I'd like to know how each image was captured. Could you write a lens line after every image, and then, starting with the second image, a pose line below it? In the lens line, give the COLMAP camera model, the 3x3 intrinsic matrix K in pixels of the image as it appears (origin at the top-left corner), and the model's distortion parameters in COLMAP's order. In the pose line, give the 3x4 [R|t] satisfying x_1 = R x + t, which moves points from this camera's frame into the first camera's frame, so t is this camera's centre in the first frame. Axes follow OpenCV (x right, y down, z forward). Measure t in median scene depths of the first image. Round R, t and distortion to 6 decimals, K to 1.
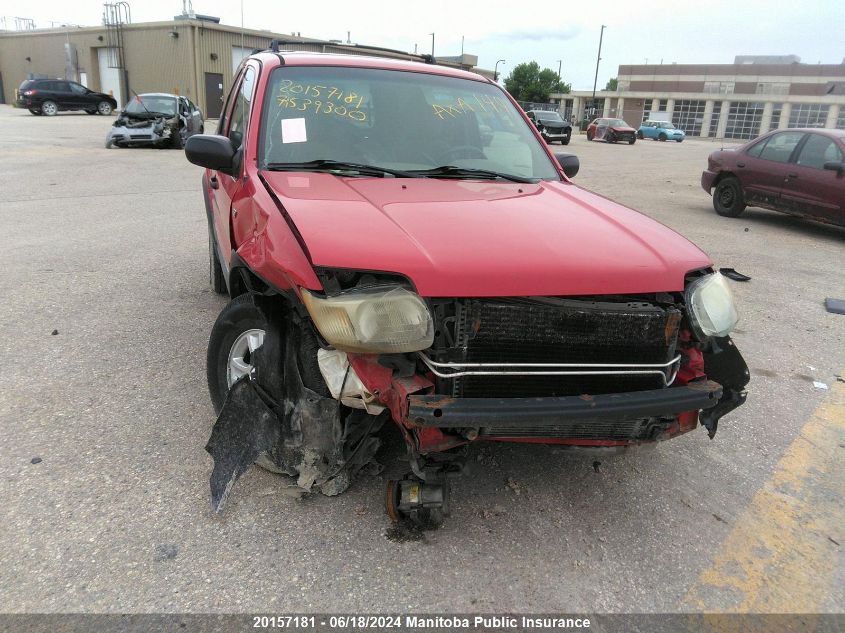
lens RADIAL K [[615.7, 0, 421.5], [0, 615.7, 315.7], [0, 0, 1]] dist [0.020772, -0.031881]
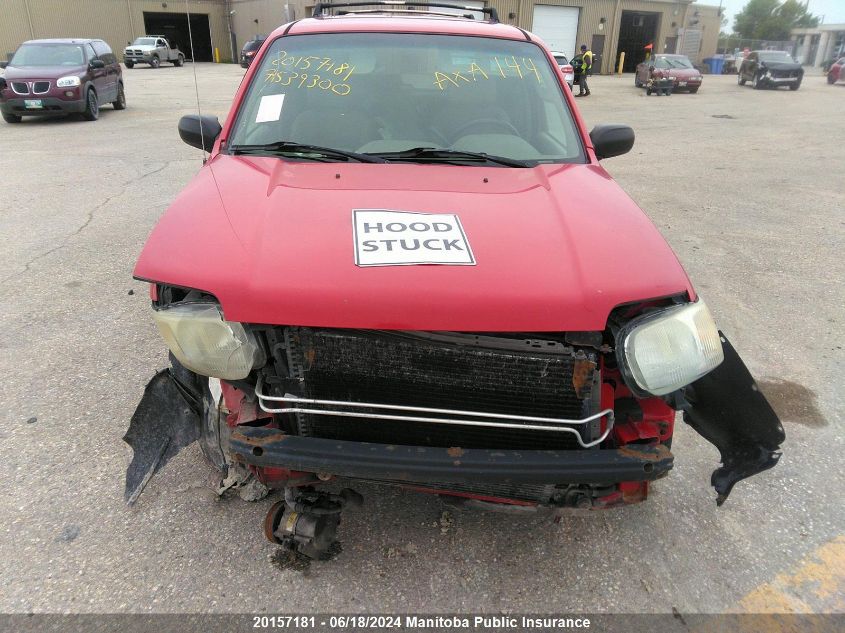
lens RADIAL K [[615.7, 0, 423.0], [0, 615.7, 317.1], [0, 0, 1]] dist [0.020772, -0.031881]
pose [[0.951404, 0.085328, -0.295889, 0.384339], [-0.062568, 0.994365, 0.085573, -0.095371], [0.301524, -0.062902, 0.951382, 0.189021]]
